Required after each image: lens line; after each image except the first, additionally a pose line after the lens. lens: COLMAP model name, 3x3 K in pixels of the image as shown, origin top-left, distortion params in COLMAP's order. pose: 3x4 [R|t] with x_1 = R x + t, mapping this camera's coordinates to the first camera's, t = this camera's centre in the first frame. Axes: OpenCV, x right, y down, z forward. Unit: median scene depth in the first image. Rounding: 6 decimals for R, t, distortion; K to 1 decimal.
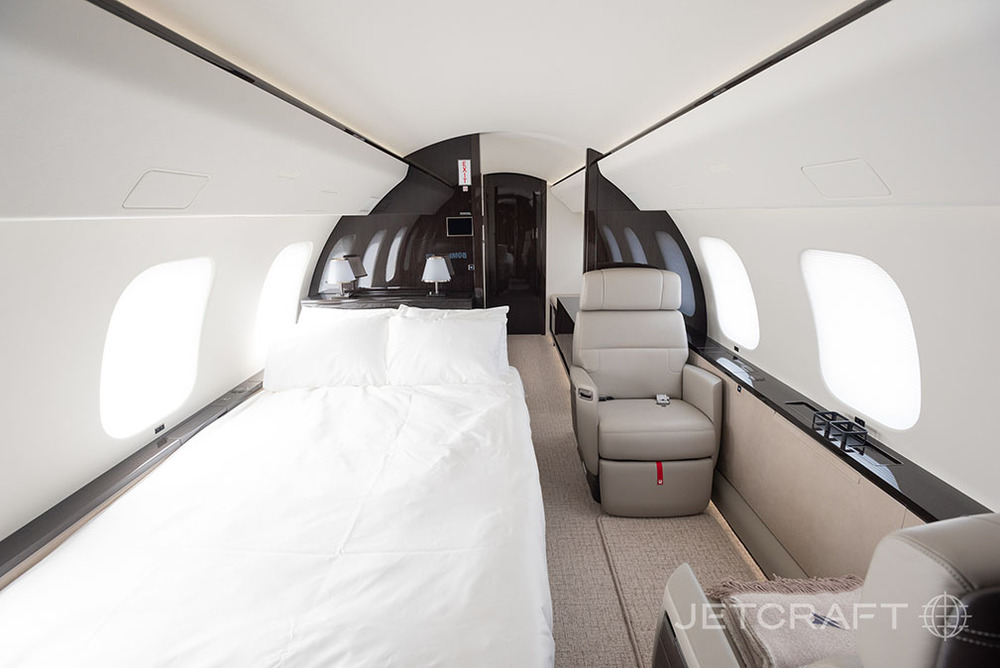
lens RADIAL K [[490.5, 0, 482.1], [0, 490.5, 333.9], [0, 0, 1]] dist [-0.023094, 0.000115]
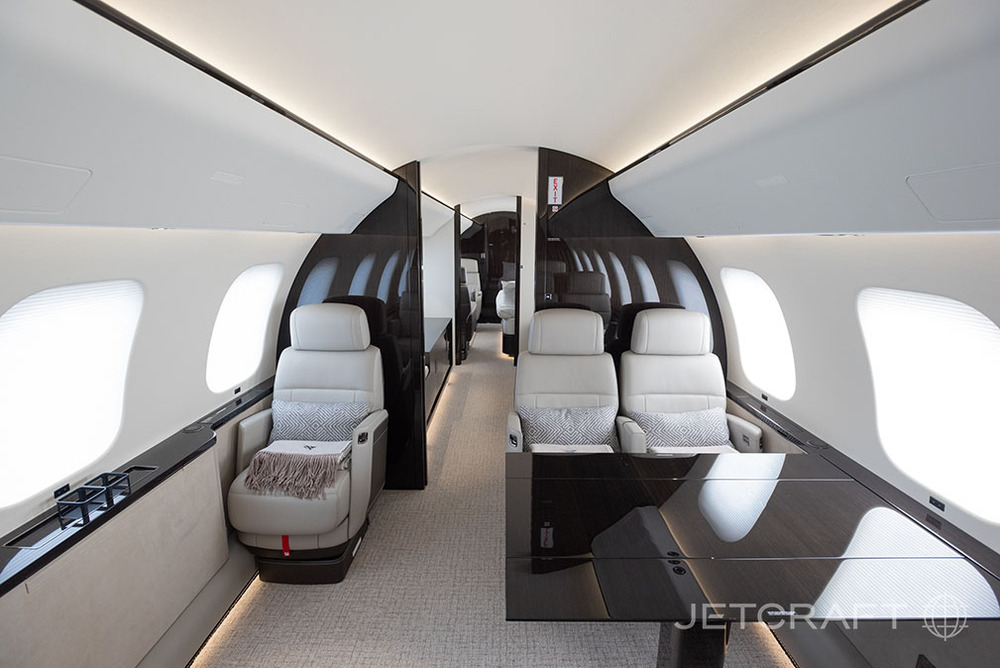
lens RADIAL K [[494.9, 0, 519.1], [0, 494.9, 312.2], [0, 0, 1]] dist [0.001980, 0.000486]
pose [[0.996844, 0.020772, 0.076614, 0.006951], [-0.013757, 0.995758, -0.090981, -0.040795], [-0.078179, 0.089640, 0.992901, 0.168674]]
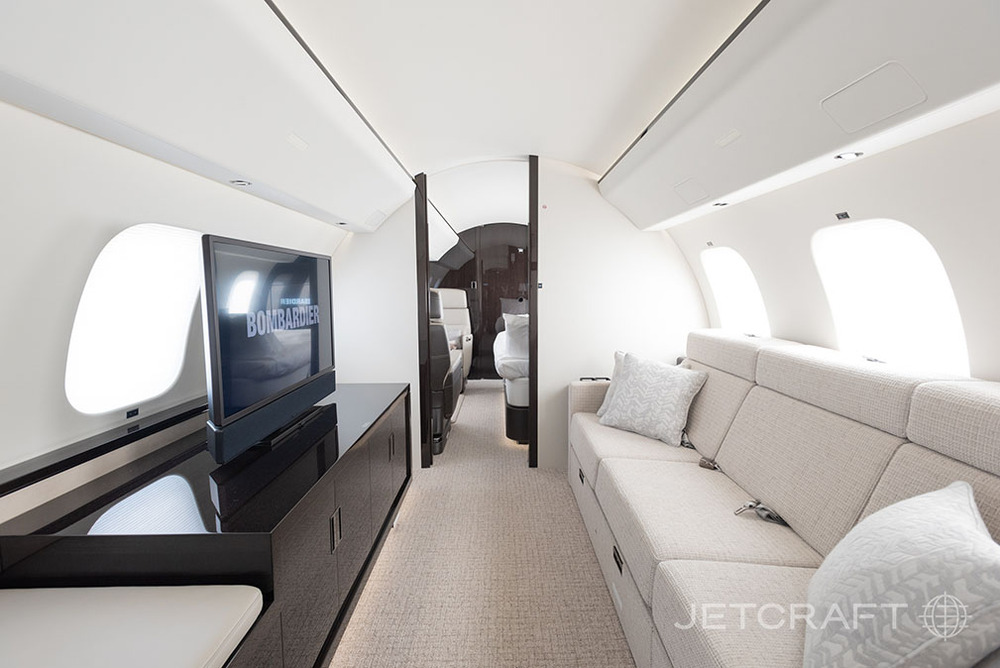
lens RADIAL K [[470.6, 0, 500.0], [0, 470.6, 334.0], [0, 0, 1]] dist [0.010916, -0.000564]
pose [[0.998829, 0.010092, 0.047317, 0.009192], [-0.003424, 0.990296, -0.138931, -0.052325], [-0.048260, 0.138606, 0.989171, 0.264704]]
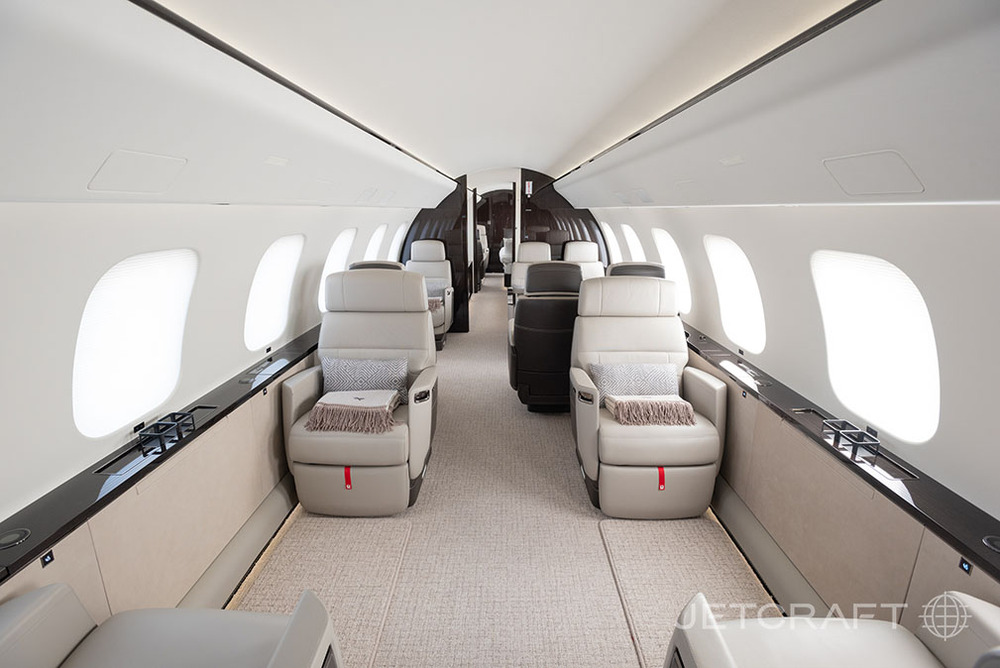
lens RADIAL K [[477.7, 0, 500.0], [0, 477.7, 334.0], [0, 0, 1]] dist [0.000475, 0.000164]
pose [[0.999165, 0.012187, 0.039007, 0.001814], [-0.012855, 0.999774, 0.016929, -0.016128], [-0.038792, -0.017416, 0.999096, 0.066211]]
